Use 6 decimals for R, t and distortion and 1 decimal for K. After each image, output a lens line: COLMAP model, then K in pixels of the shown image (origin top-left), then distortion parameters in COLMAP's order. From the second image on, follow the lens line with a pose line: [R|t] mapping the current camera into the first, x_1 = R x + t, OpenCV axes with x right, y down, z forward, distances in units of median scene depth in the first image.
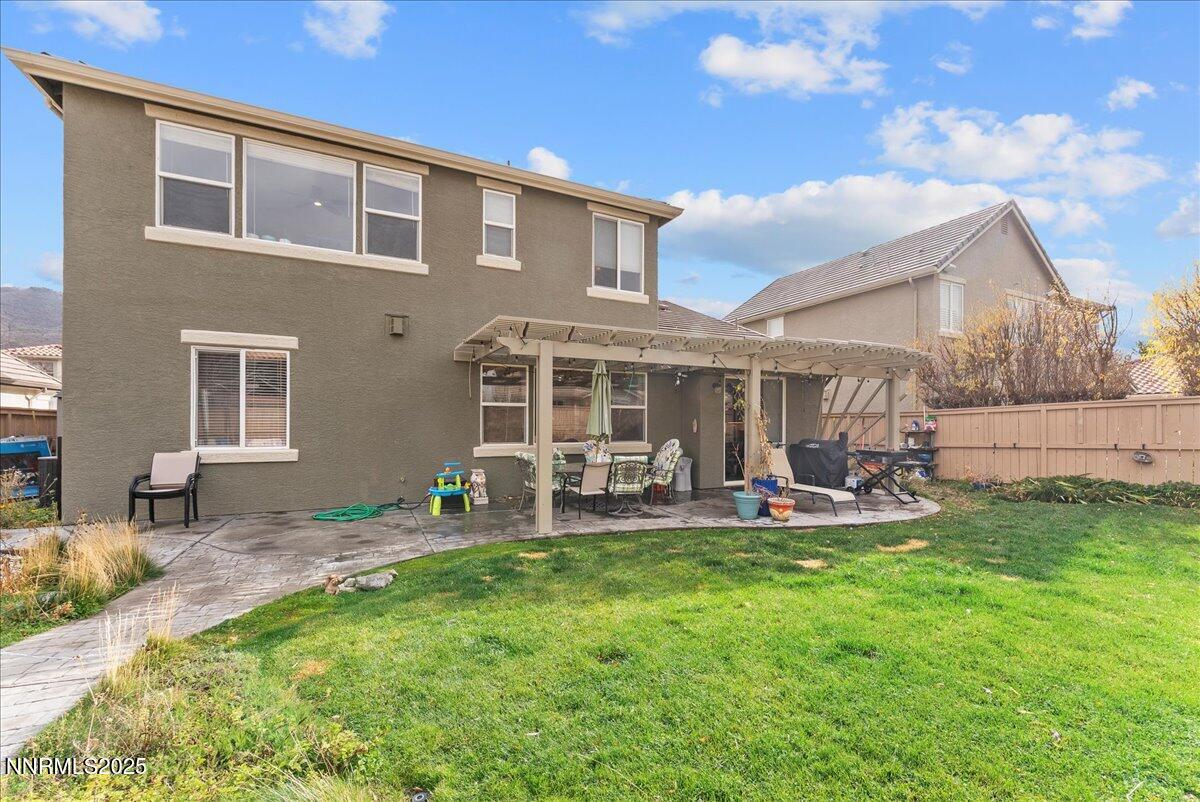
lens RADIAL K [[498.5, 0, 605.6], [0, 498.5, 423.0], [0, 0, 1]] dist [-0.006046, 0.000209]
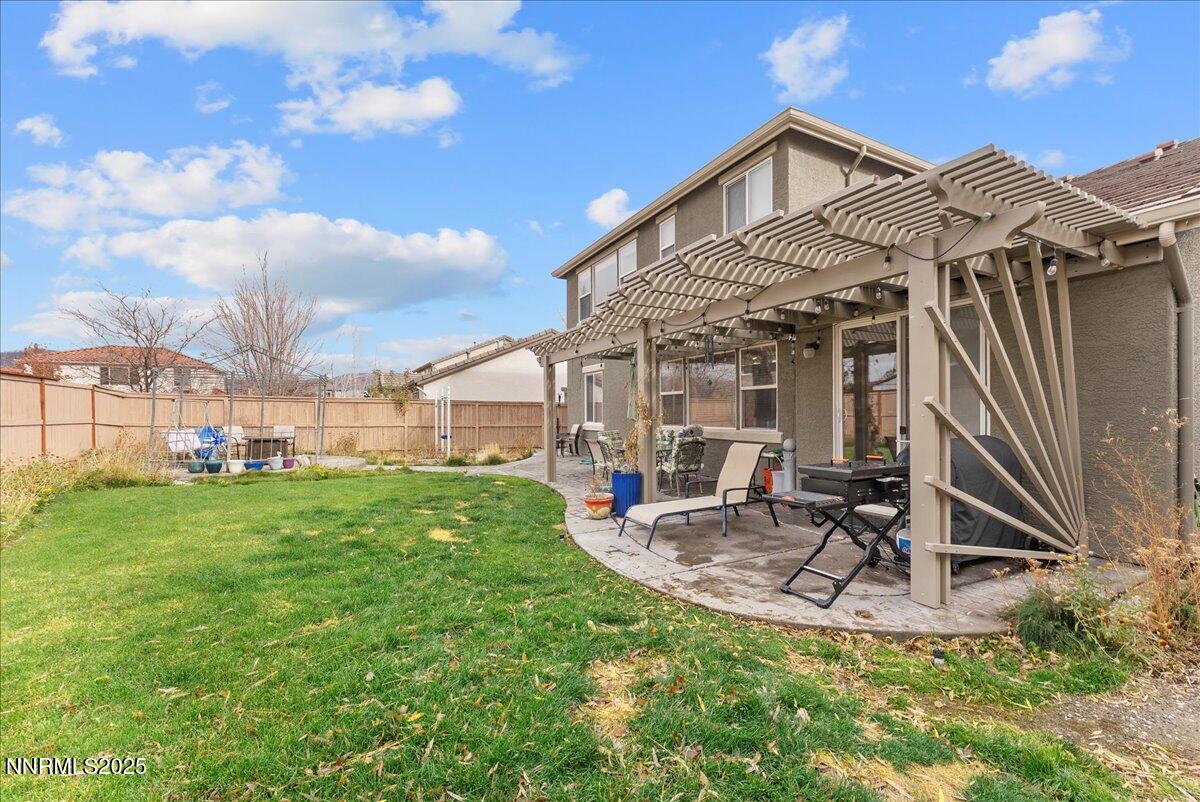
lens RADIAL K [[488.1, 0, 604.0], [0, 488.1, 410.5], [0, 0, 1]] dist [-0.005709, 0.001094]
pose [[0.010280, -0.007646, -0.999918, 1.068210], [0.006463, 0.999950, -0.007580, 0.014356], [0.999926, -0.006384, 0.010329, 0.906921]]
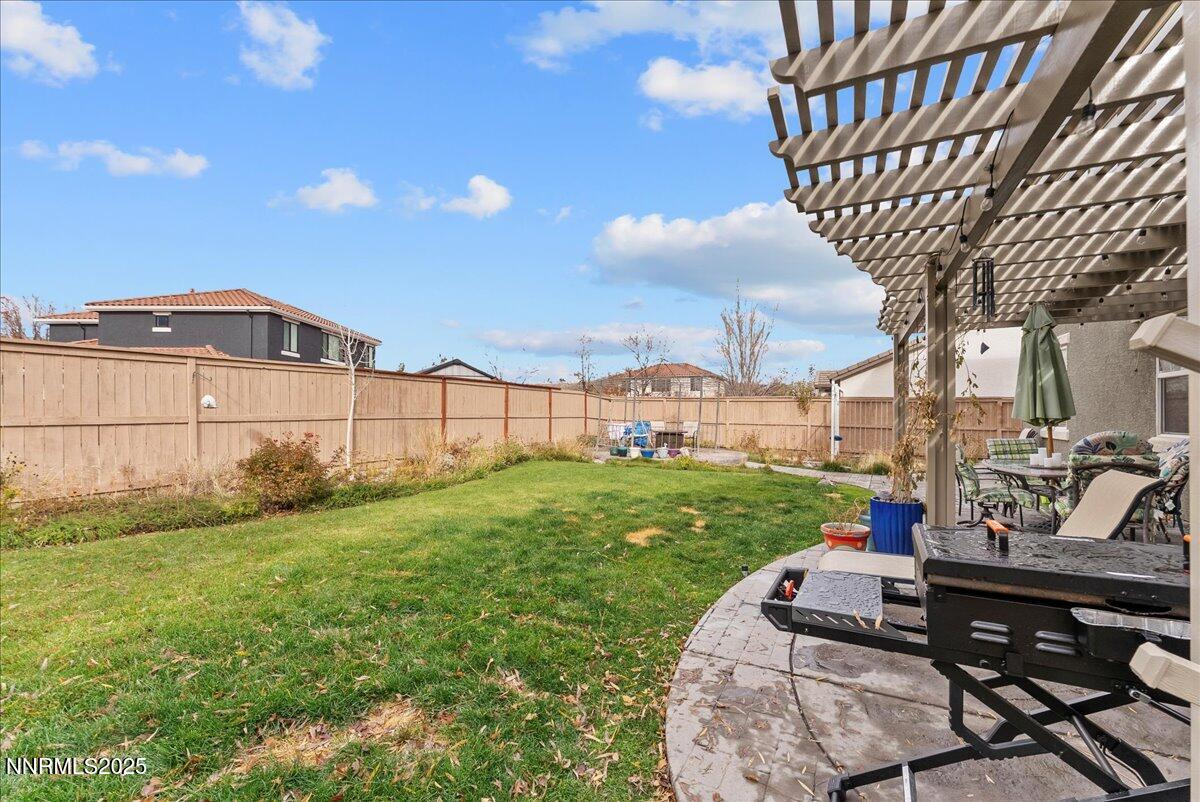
lens RADIAL K [[488.1, 0, 602.2], [0, 488.1, 410.3], [0, 0, 1]] dist [-0.005709, 0.001094]
pose [[-0.808008, -0.007132, -0.589128, 0.829074], [-0.001573, 0.999949, -0.009948, 0.020469], [0.589169, -0.007111, -0.807978, 1.174413]]
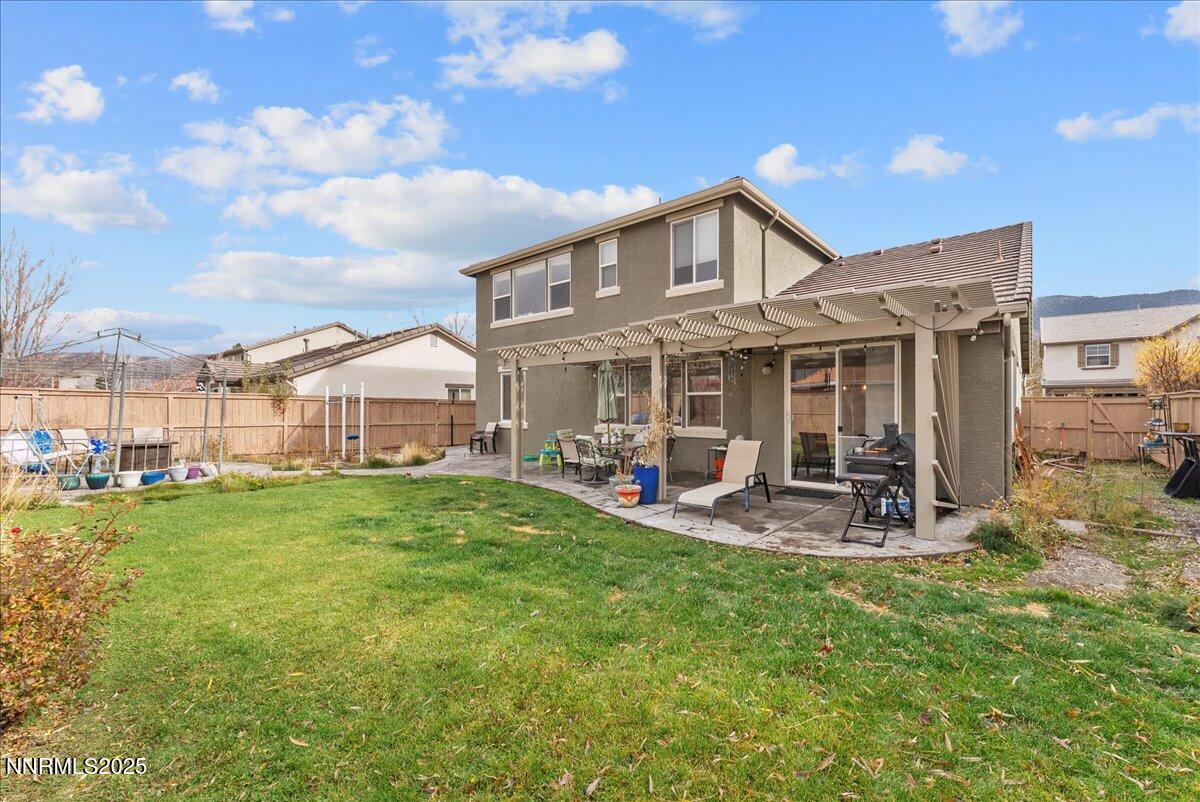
lens RADIAL K [[488.1, 0, 601.6], [0, 488.1, 395.6], [0, 0, 1]] dist [-0.005709, 0.001094]
pose [[0.367167, -0.023167, -0.929867, 1.120139], [0.003272, 0.999716, -0.023616, -0.005226], [0.930149, 0.005629, 0.367138, 0.535516]]
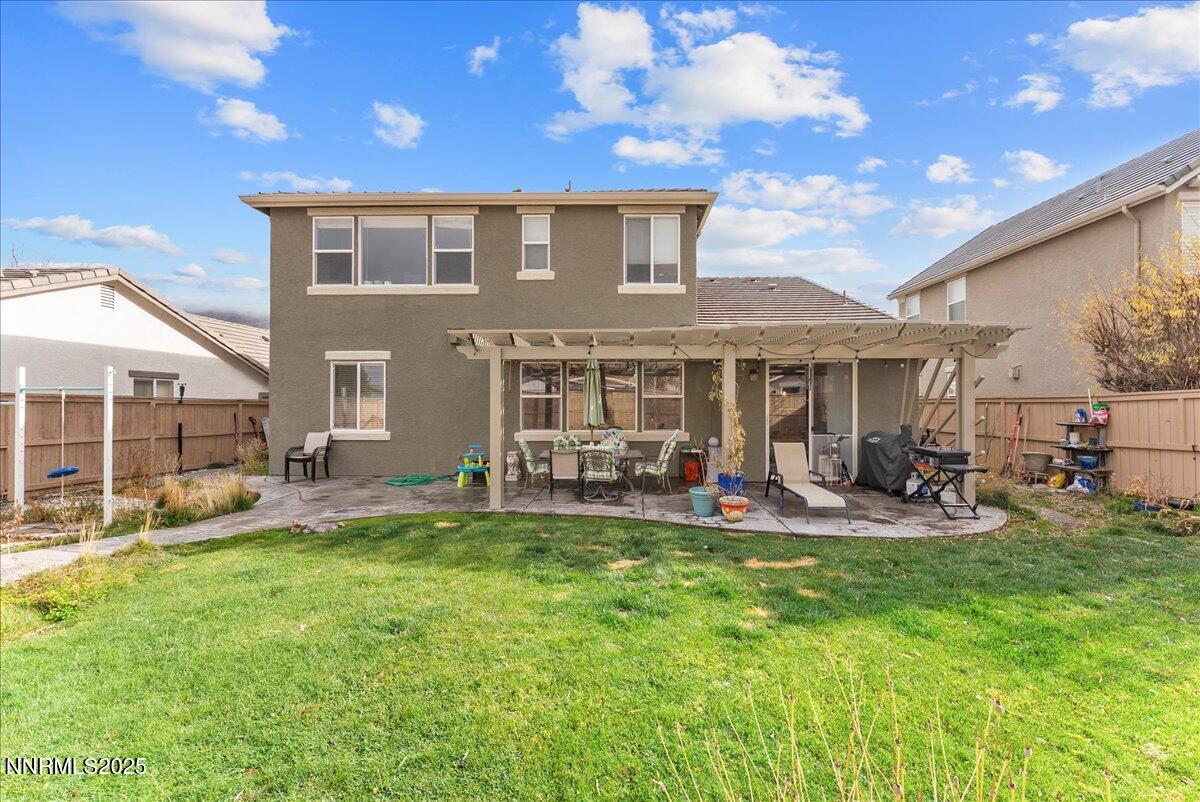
lens RADIAL K [[488.1, 0, 608.9], [0, 488.1, 396.4], [0, 0, 1]] dist [-0.005709, 0.001094]
pose [[0.883365, -0.009922, -0.468581, 0.515690], [0.003268, 0.999882, -0.015012, -0.021560], [0.468675, 0.011730, 0.883293, 0.077869]]
